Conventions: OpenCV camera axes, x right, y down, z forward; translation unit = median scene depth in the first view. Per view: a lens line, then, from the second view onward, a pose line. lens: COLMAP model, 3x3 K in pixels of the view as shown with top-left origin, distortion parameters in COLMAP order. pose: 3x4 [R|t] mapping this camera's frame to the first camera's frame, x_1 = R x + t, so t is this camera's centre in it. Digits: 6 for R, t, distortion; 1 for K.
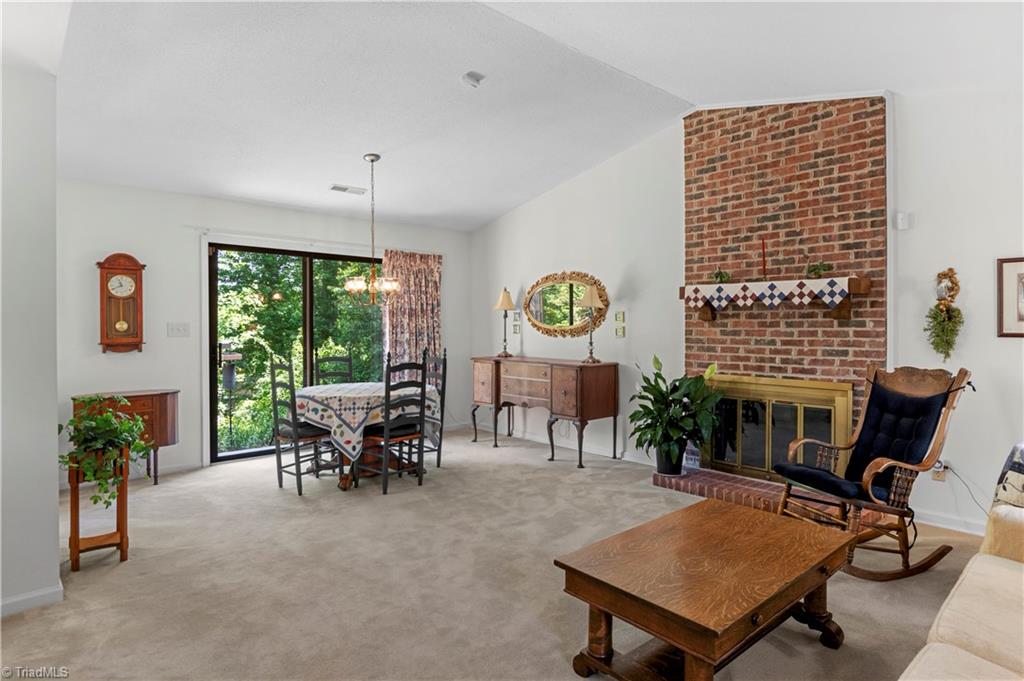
lens RADIAL K [[563.8, 0, 543.2], [0, 563.8, 313.5], [0, 0, 1]] dist [-0.002179, -0.010476]
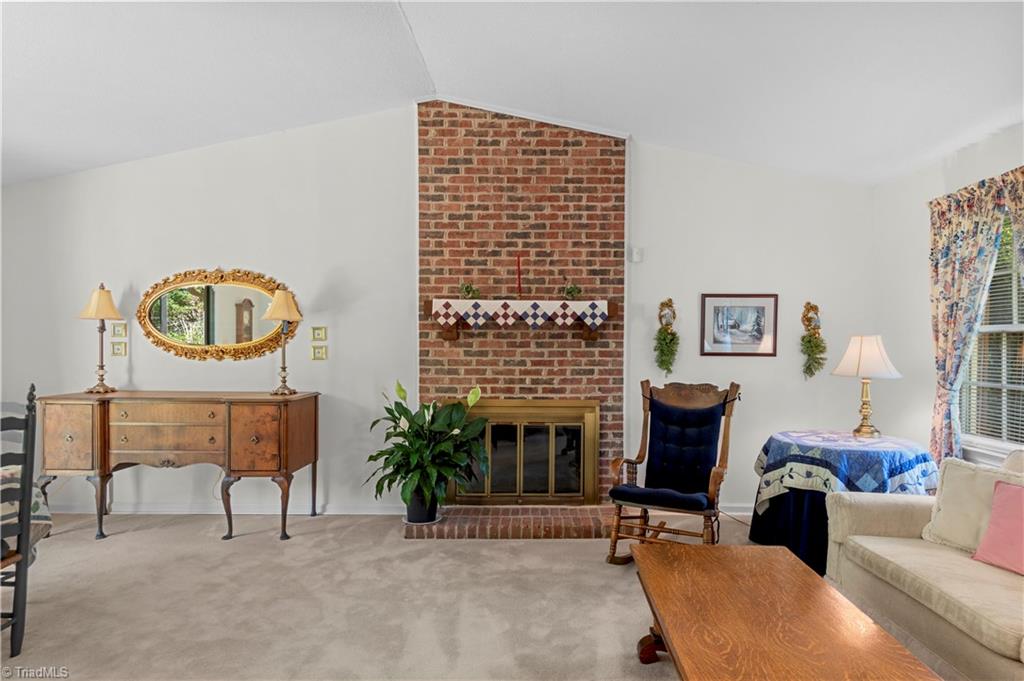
lens RADIAL K [[541.9, 0, 514.5], [0, 541.9, 345.5], [0, 0, 1]] dist [0.000374, -0.009617]
pose [[0.688449, 0.003068, 0.725279, -0.281181], [-0.020846, 0.999662, 0.015559, 0.006603], [-0.724985, -0.025831, 0.688280, 0.360651]]
